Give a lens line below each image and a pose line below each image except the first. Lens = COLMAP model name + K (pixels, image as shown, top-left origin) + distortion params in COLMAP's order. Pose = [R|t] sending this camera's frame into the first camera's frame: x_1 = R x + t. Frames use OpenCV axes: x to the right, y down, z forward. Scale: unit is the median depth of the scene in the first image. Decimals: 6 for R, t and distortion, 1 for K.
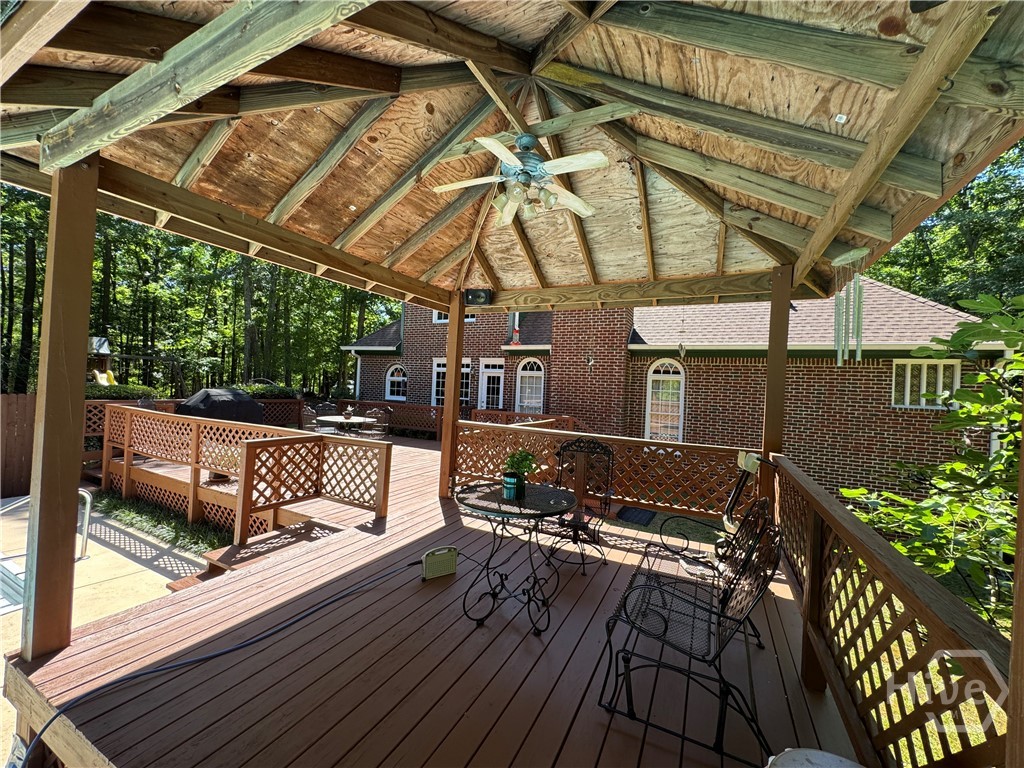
lens RADIAL K [[408.7, 0, 515.9], [0, 408.7, 386.5], [0, 0, 1]] dist [-0.003323, -0.000316]
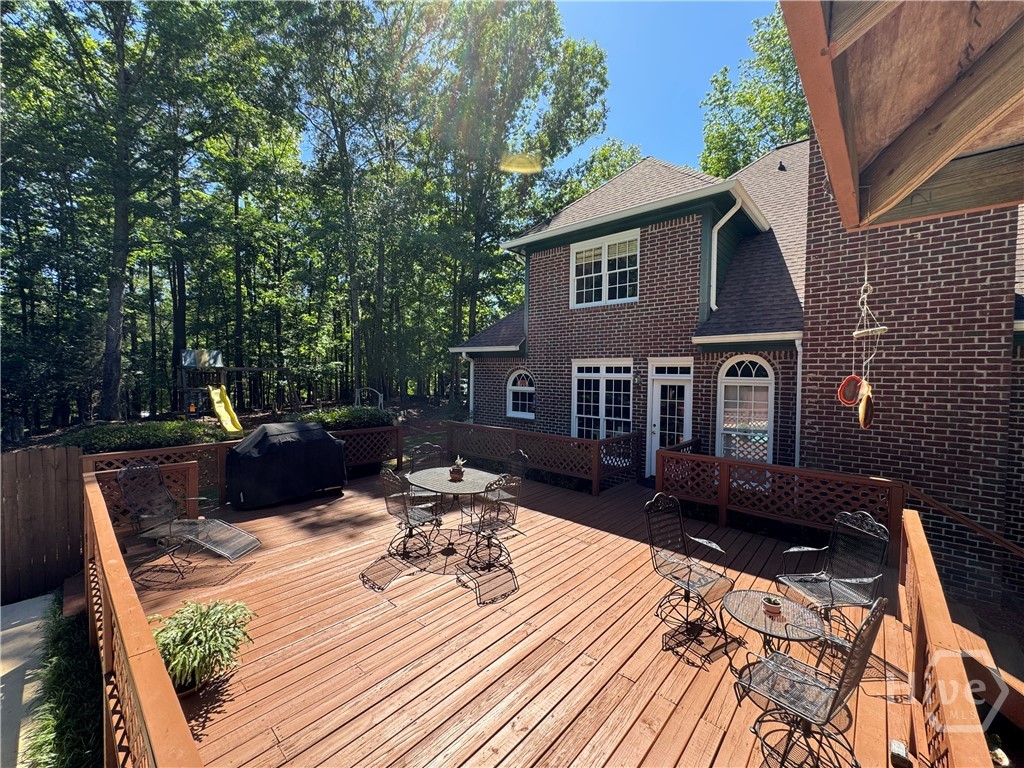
lens RADIAL K [[408.7, 0, 519.0], [0, 408.7, 382.6], [0, 0, 1]] dist [-0.003323, -0.000316]
pose [[0.967646, -0.026798, -0.250884, -0.115359], [0.030936, 0.999442, 0.012563, -0.041363], [0.250407, -0.019918, 0.967936, 0.301666]]
